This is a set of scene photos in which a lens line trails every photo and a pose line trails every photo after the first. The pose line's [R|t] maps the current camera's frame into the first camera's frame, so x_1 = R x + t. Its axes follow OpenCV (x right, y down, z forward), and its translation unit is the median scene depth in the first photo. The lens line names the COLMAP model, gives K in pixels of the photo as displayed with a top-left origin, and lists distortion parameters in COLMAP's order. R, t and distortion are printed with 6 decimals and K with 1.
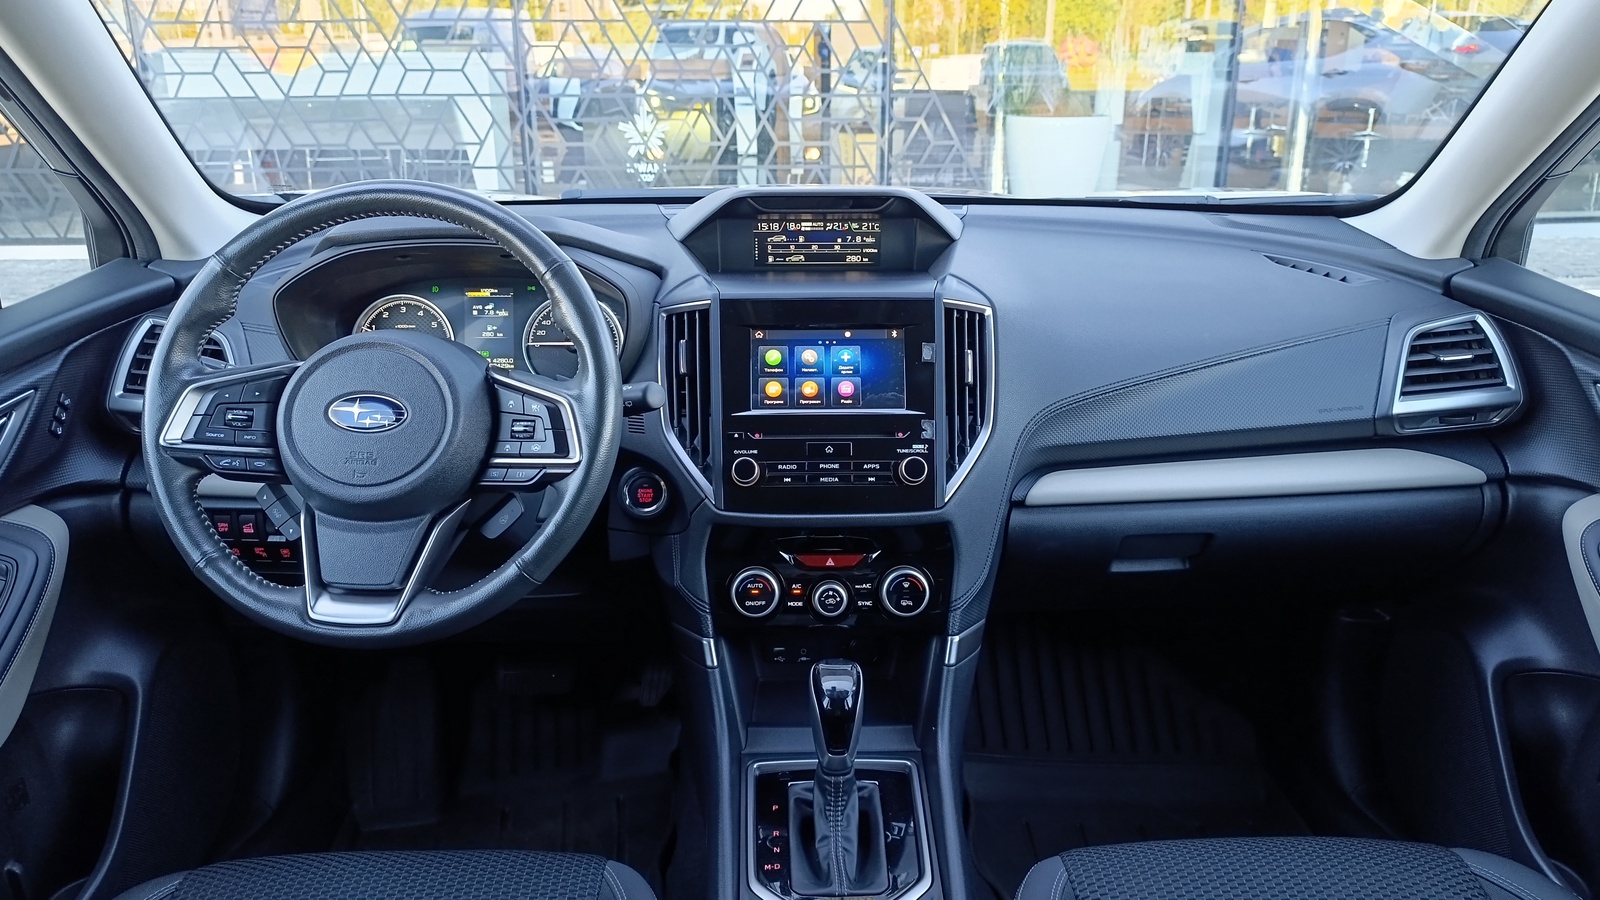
lens RADIAL K [[1079.1, 0, 800.0], [0, 1079.1, 450.0], [0, 0, 1]] dist [0.077627, -0.103575]
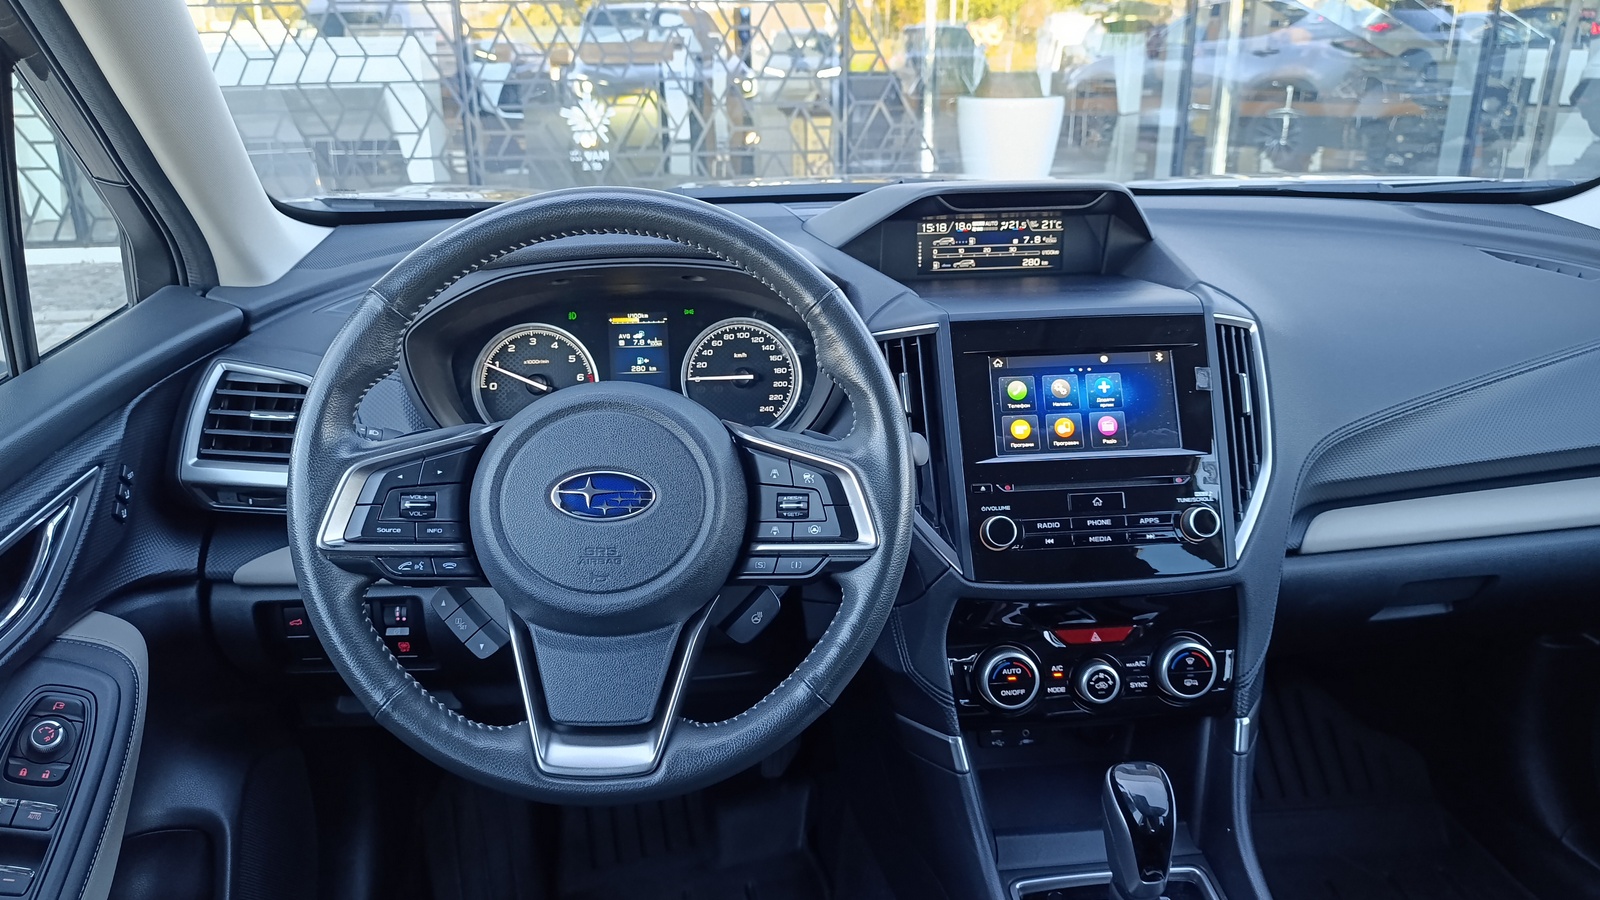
lens RADIAL K [[1084.8, 0, 800.0], [0, 1084.8, 450.0], [0, 0, 1]] dist [0.071788, -0.114481]
pose [[0.996853, -0.034776, 0.071237, -0.232014], [0.033917, 0.999337, 0.013242, -0.052962], [-0.071650, -0.010784, 0.997372, 0.171920]]
